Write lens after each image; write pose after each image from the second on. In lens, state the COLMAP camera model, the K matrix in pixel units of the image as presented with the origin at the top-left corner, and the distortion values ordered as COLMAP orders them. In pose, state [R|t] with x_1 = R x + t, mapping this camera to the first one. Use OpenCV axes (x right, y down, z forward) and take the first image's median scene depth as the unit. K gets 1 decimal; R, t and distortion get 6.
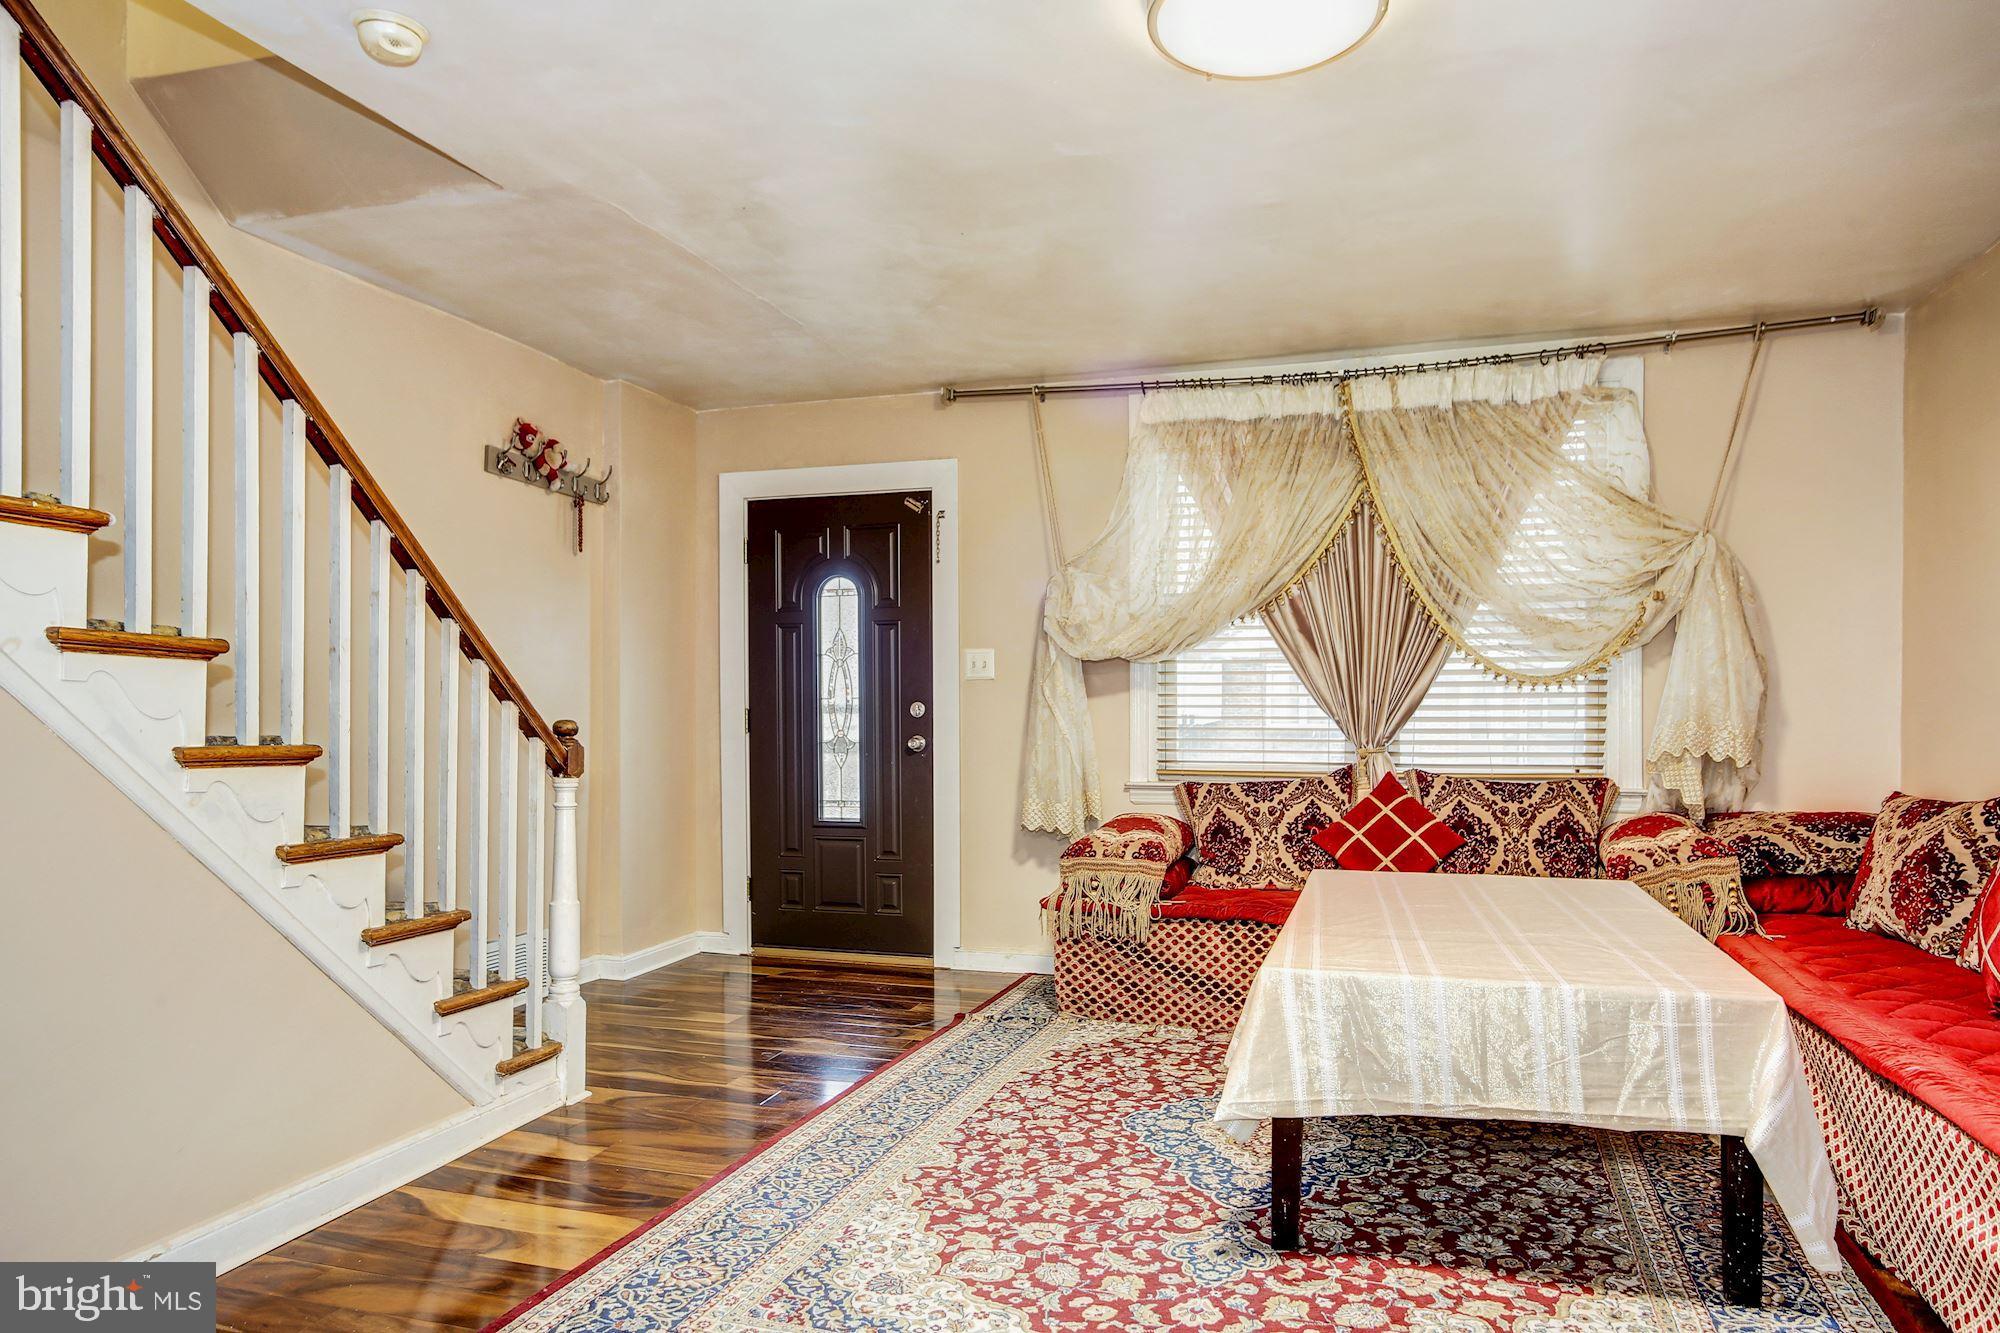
lens RADIAL K [[1355.9, 0, 1000.0], [0, 1355.9, 666.5], [0, 0, 1]] dist [-0.048308, 0.067982]
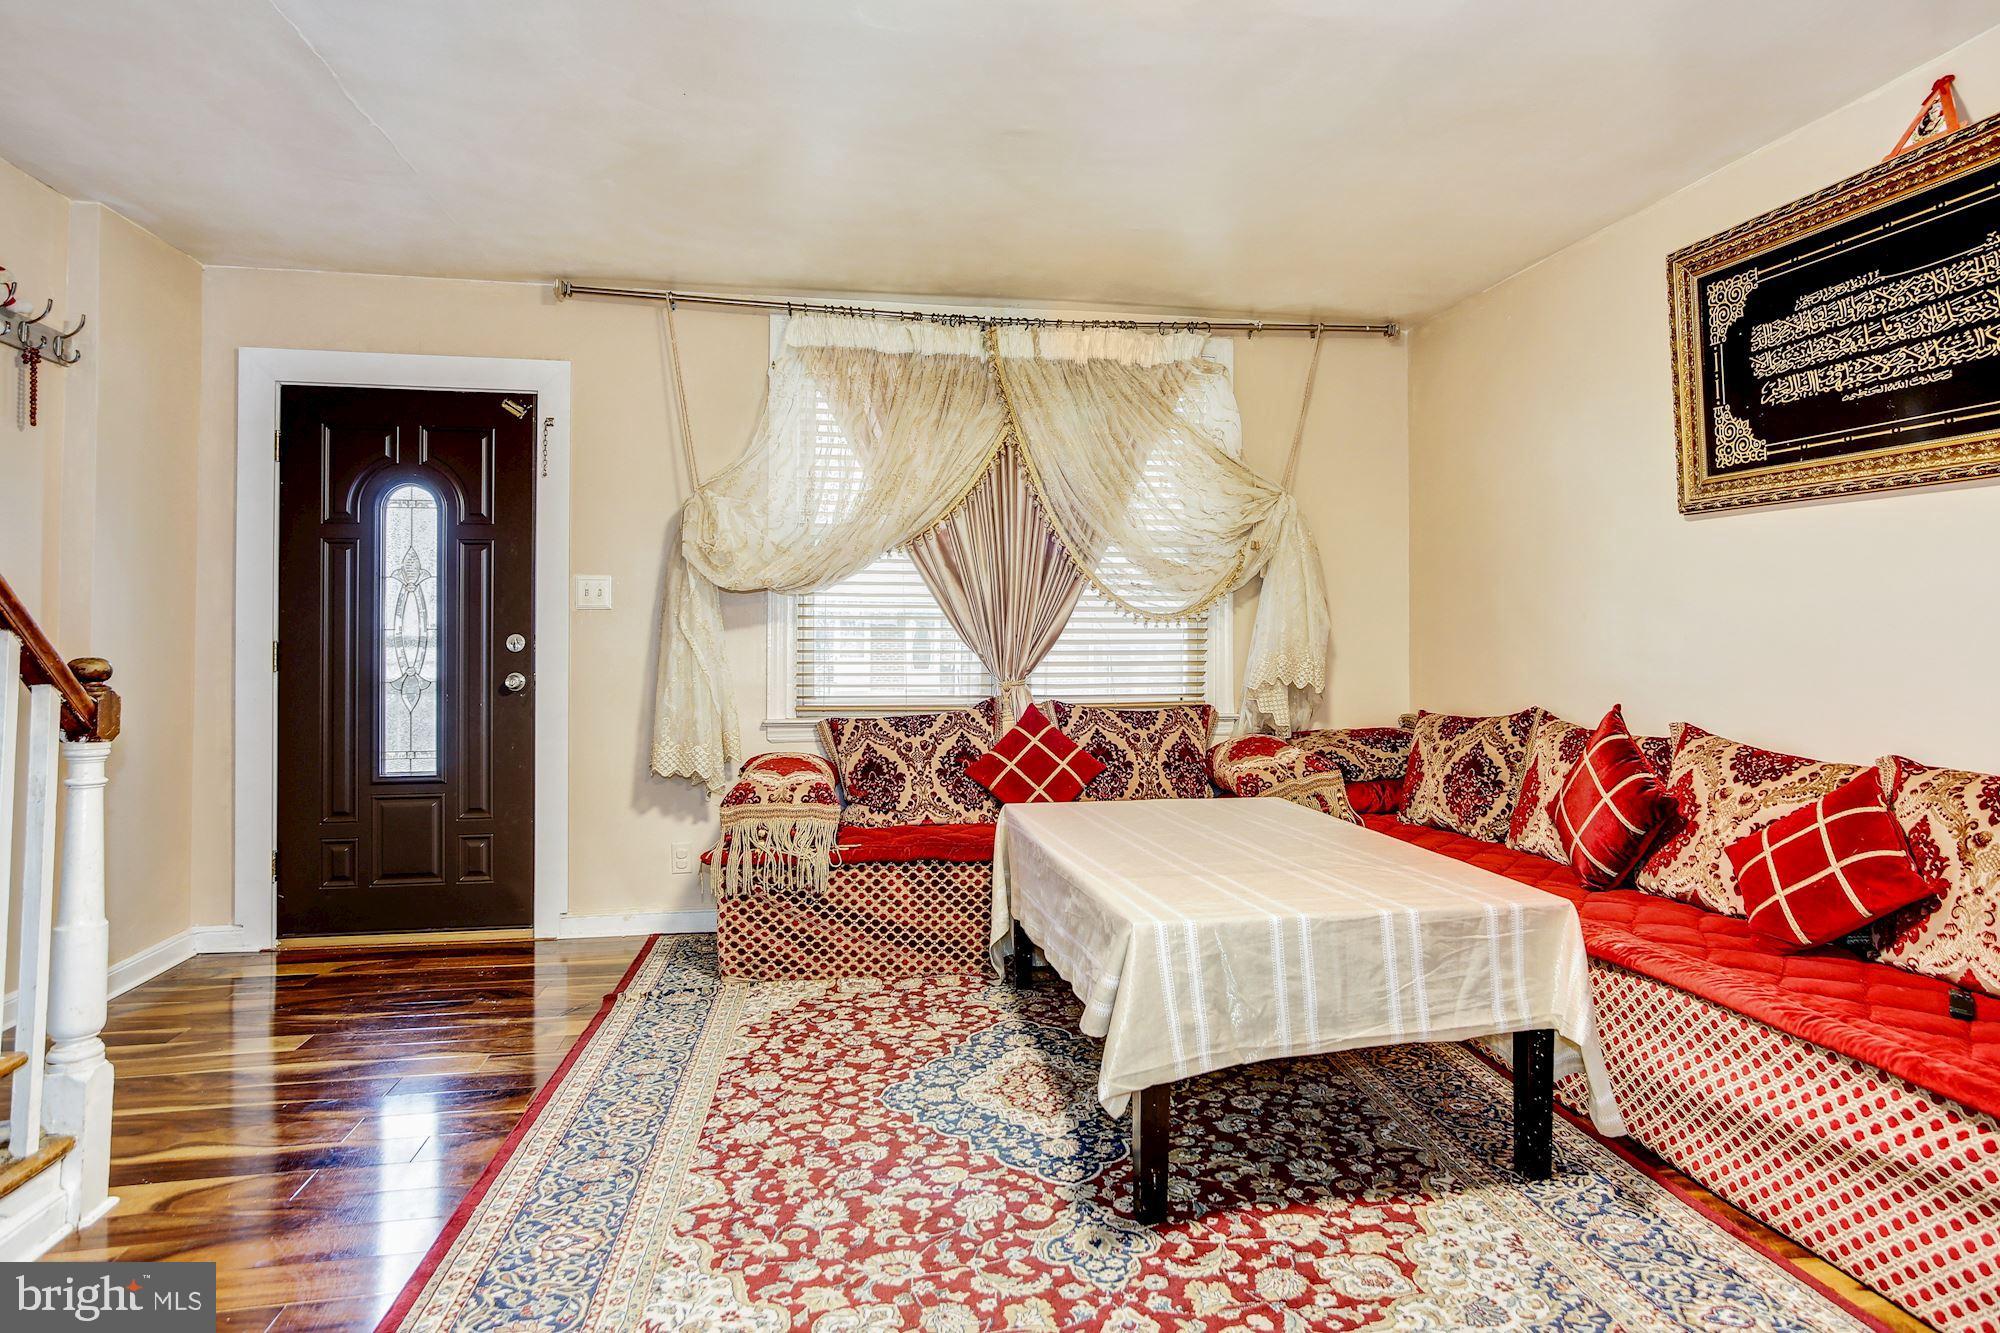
lens RADIAL K [[1180.5, 0, 1003.2], [0, 1180.5, 582.9], [0, 0, 1]] dist [-0.049098, 0.040993]
pose [[0.867200, 0.026087, 0.497277, -0.194000], [-0.017350, 0.999603, -0.022184, 0.005577], [-0.497658, 0.010610, 0.867308, 0.226510]]
